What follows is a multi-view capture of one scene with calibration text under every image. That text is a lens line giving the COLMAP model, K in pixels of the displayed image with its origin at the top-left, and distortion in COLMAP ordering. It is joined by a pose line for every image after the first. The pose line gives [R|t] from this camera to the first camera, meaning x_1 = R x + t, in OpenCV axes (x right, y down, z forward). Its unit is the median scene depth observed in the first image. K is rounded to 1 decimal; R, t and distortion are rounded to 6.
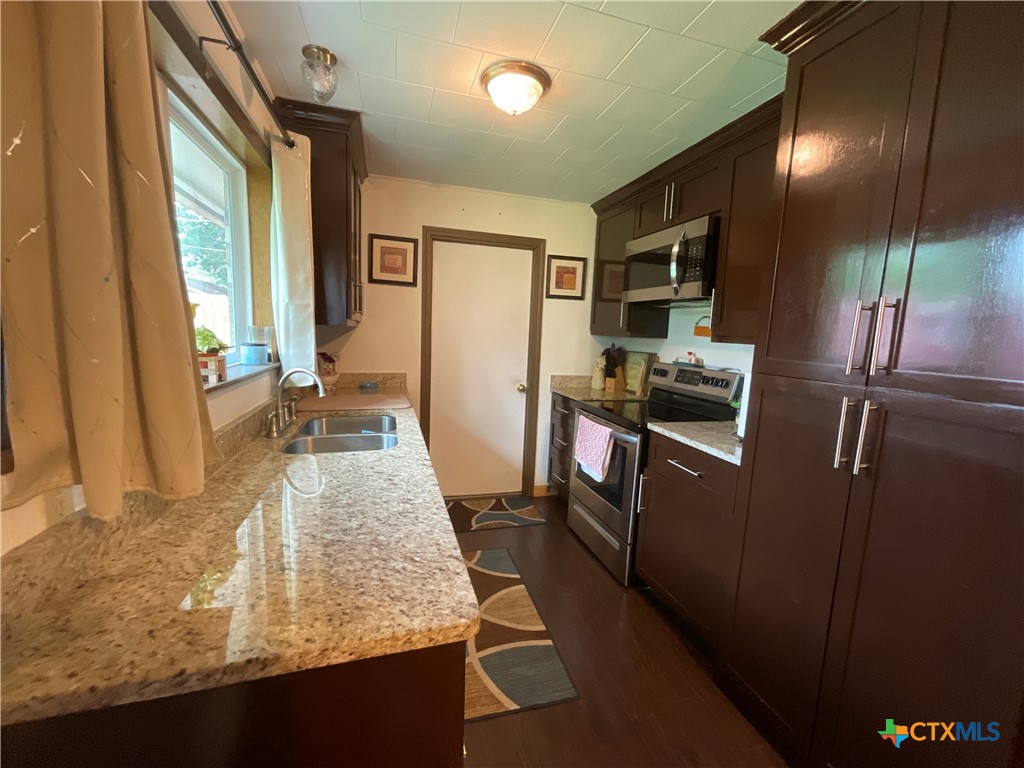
lens RADIAL K [[415.0, 0, 512.0], [0, 415.0, 384.0], [0, 0, 1]] dist [-0.000198, -0.000008]
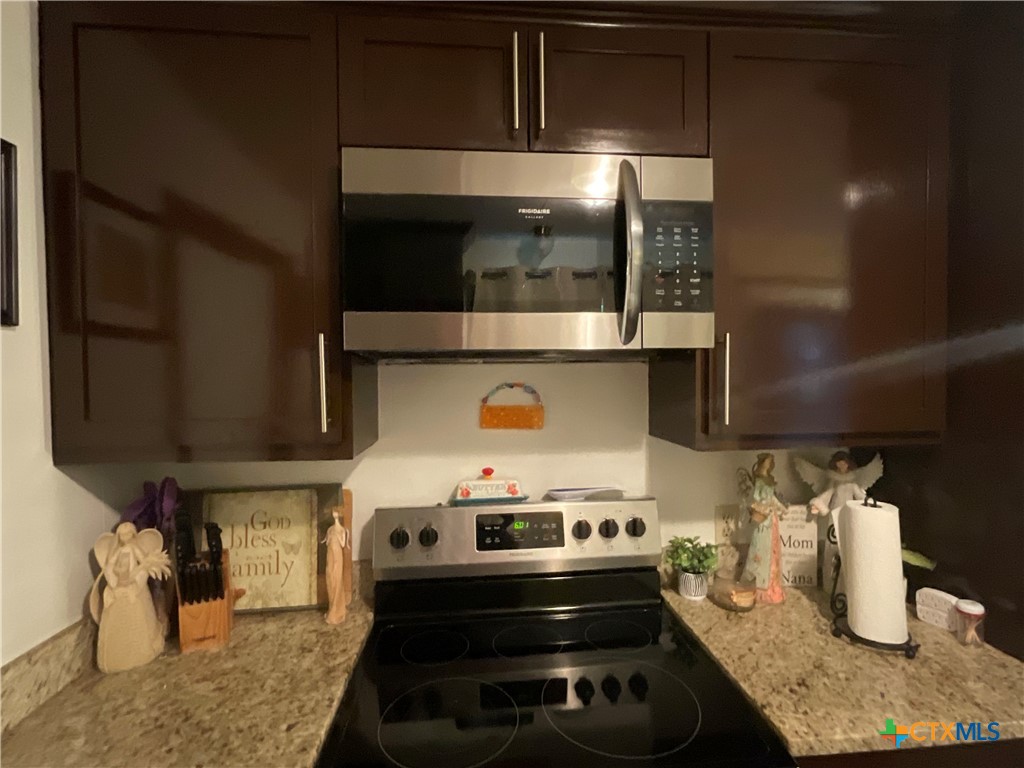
lens RADIAL K [[497.2, 0, 513.7], [0, 497.2, 387.5], [0, 0, 1]] dist [-0.006316, 0.005323]
pose [[0.190547, -0.074414, 0.978854, -0.056285], [0.152833, 0.987213, 0.045298, -0.175334], [-0.969708, 0.140970, 0.199484, 0.852365]]
